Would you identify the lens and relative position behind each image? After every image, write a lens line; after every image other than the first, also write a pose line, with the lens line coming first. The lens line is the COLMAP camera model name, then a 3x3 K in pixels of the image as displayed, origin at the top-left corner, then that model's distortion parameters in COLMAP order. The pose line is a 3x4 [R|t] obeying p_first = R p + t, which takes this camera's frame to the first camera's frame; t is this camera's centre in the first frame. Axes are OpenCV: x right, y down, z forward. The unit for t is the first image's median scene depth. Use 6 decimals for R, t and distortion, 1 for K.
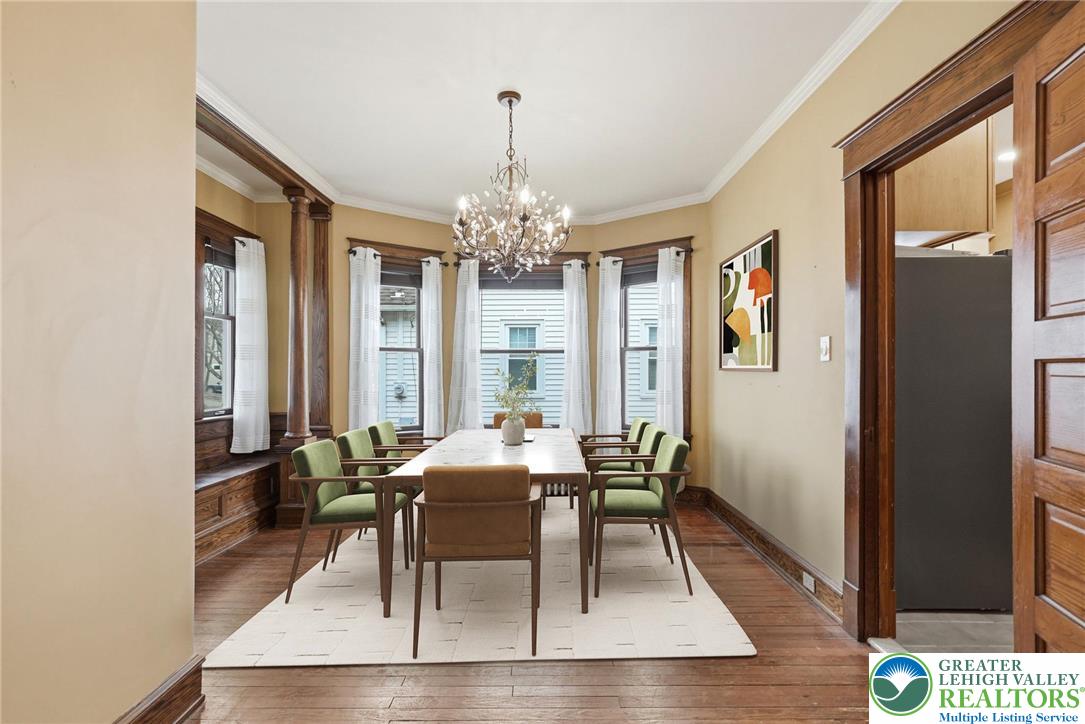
lens RADIAL K [[529.8, 0, 535.3], [0, 529.8, 368.5], [0, 0, 1]] dist [-0.005238, 0.003262]
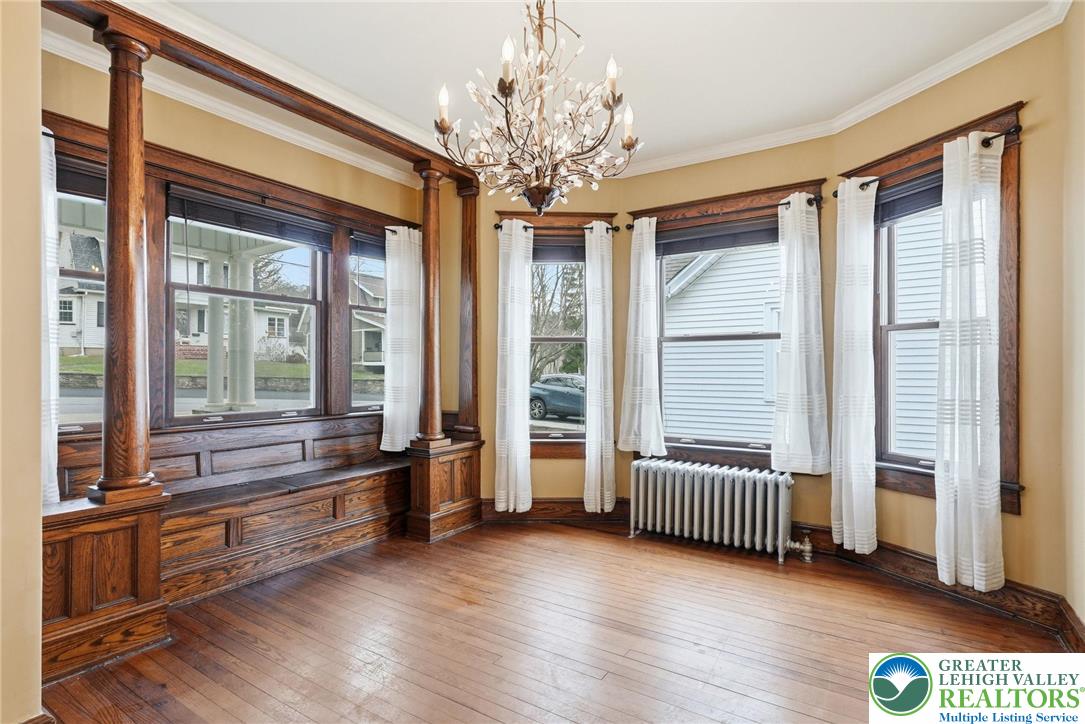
lens RADIAL K [[529.8, 0, 549.9], [0, 529.8, 369.0], [0, 0, 1]] dist [-0.005238, 0.003262]
pose [[0.844507, 0.001978, -0.535540, 0.184587], [0.001957, 0.999975, 0.006779, 0.005104], [0.535540, -0.006774, 0.844482, 0.316807]]
